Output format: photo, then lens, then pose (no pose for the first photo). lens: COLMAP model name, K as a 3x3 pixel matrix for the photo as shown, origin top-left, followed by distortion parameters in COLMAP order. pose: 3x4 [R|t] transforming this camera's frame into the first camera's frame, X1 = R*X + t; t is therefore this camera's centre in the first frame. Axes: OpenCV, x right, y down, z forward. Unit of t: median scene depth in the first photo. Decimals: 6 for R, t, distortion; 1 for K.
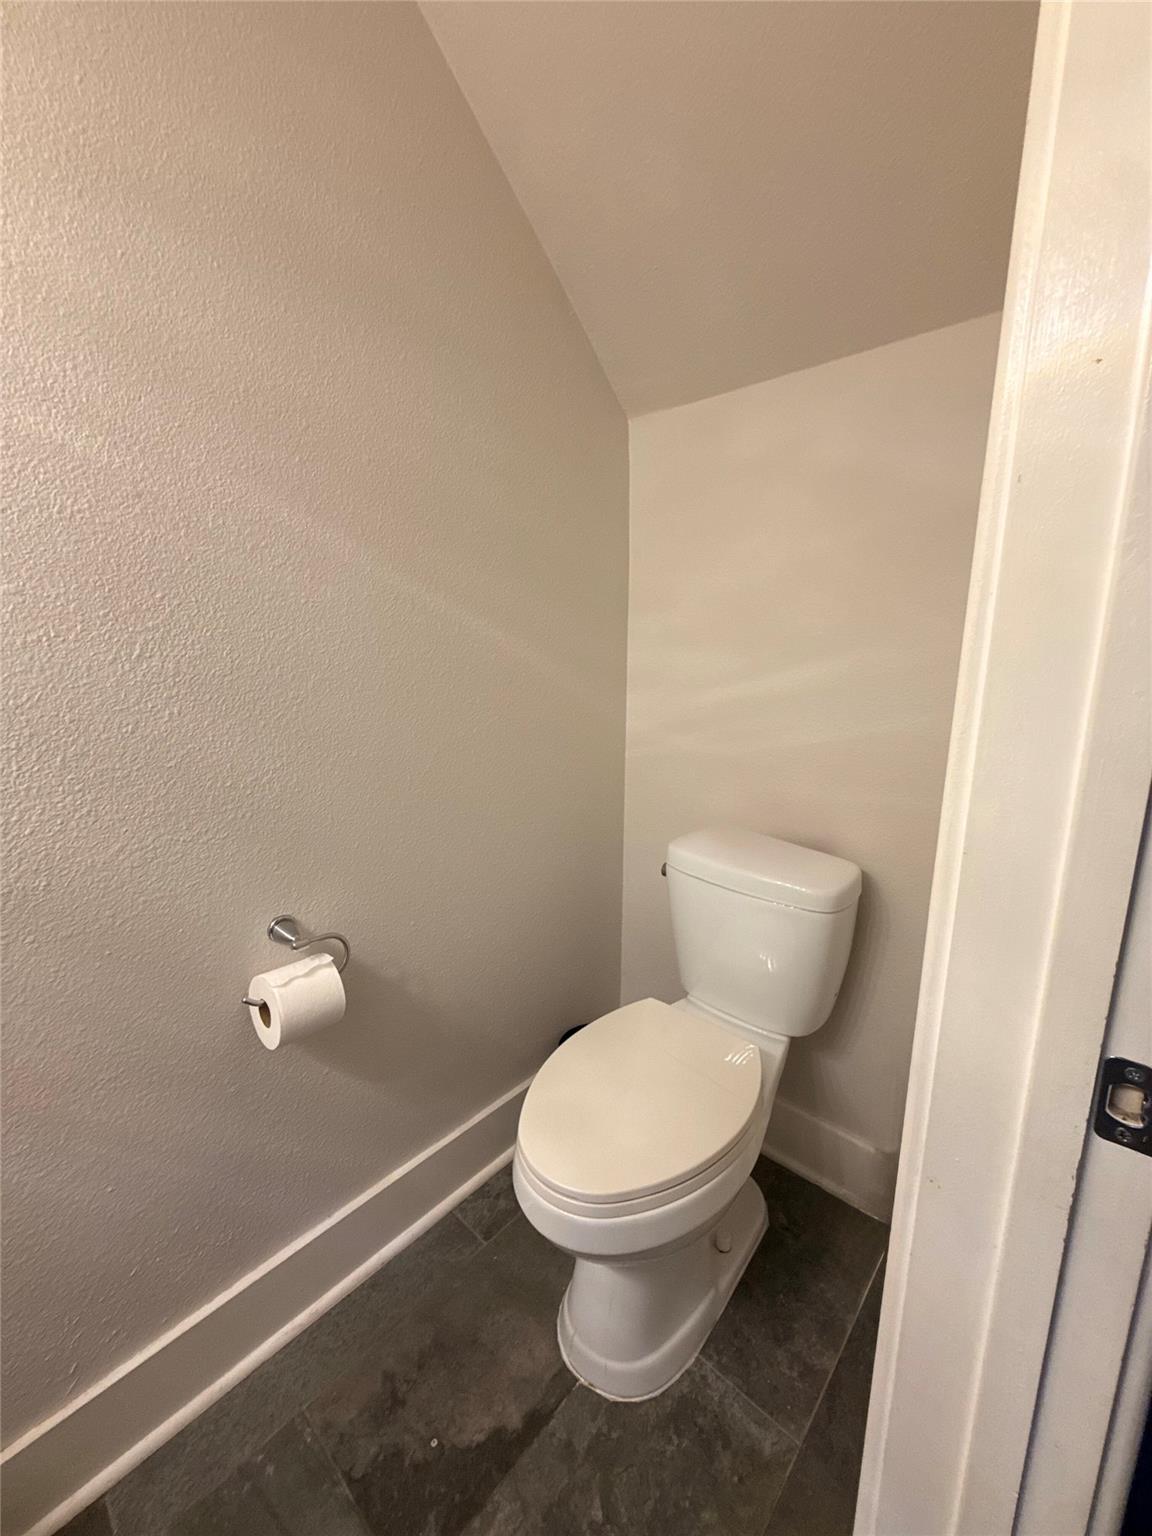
lens RADIAL K [[629.5, 0, 566.9], [0, 629.5, 764.2], [0, 0, 1]] dist [0.003321, -0.000027]
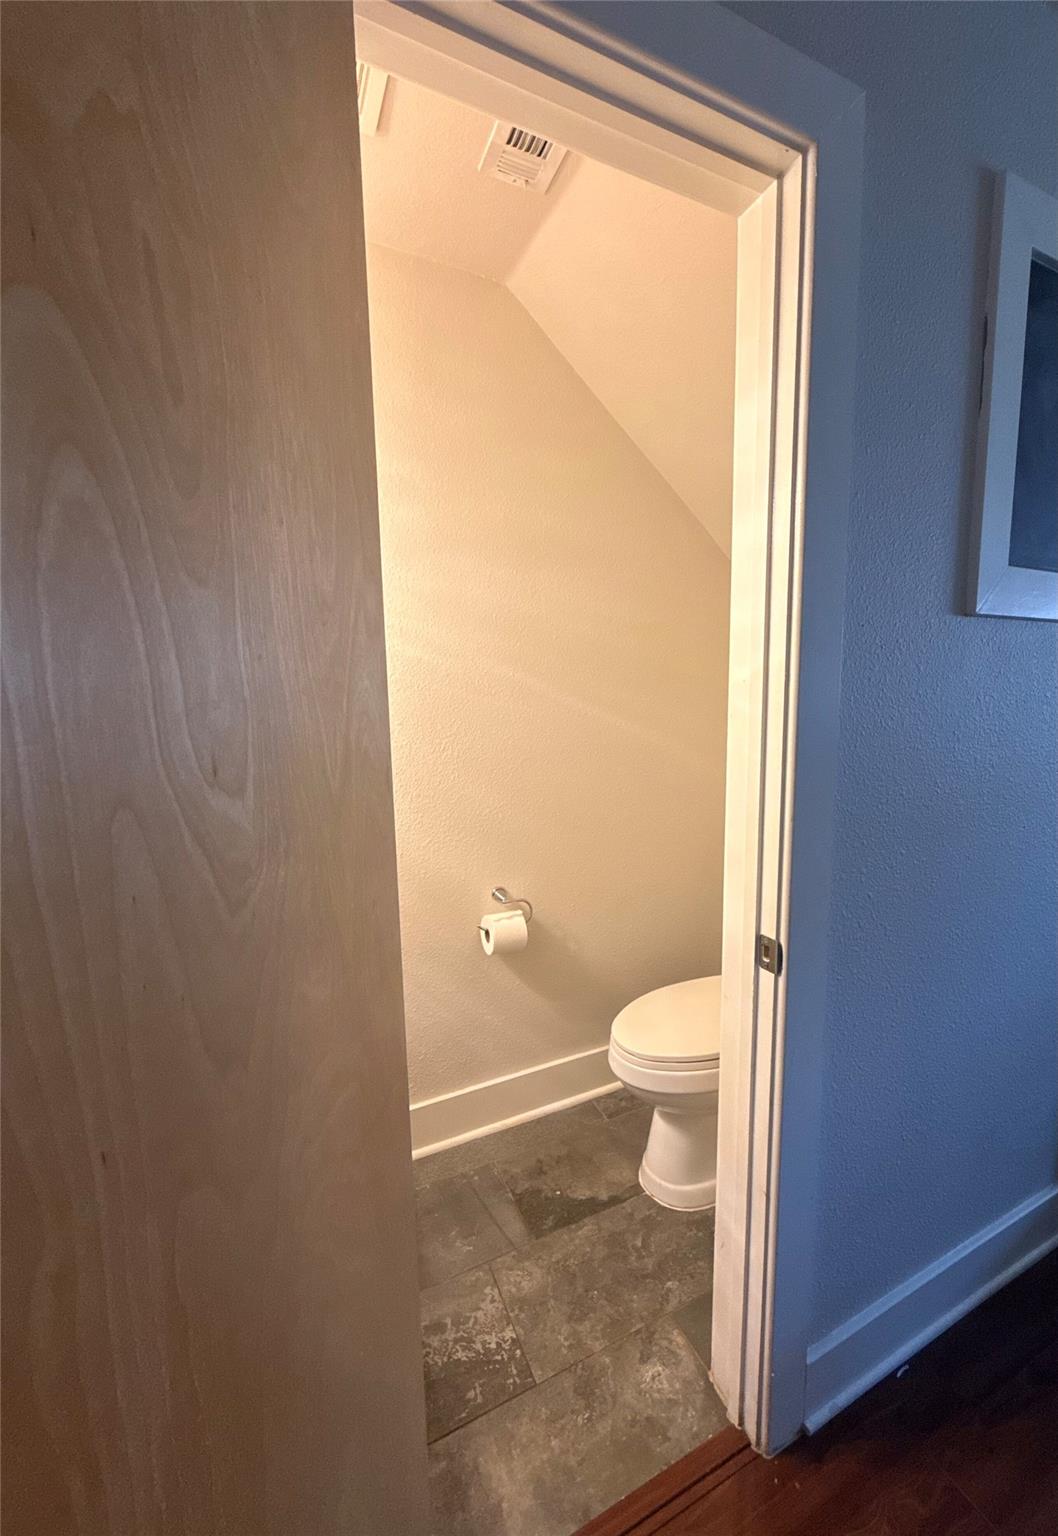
lens RADIAL K [[590.5, 0, 535.2], [0, 590.5, 770.7], [0, 0, 1]] dist [-0.000866, -0.000012]
pose [[0.916194, 0.028113, -0.399747, 0.341888], [-0.052603, 0.997342, -0.050424, -0.015782], [0.397267, 0.067227, 0.915237, -0.588512]]
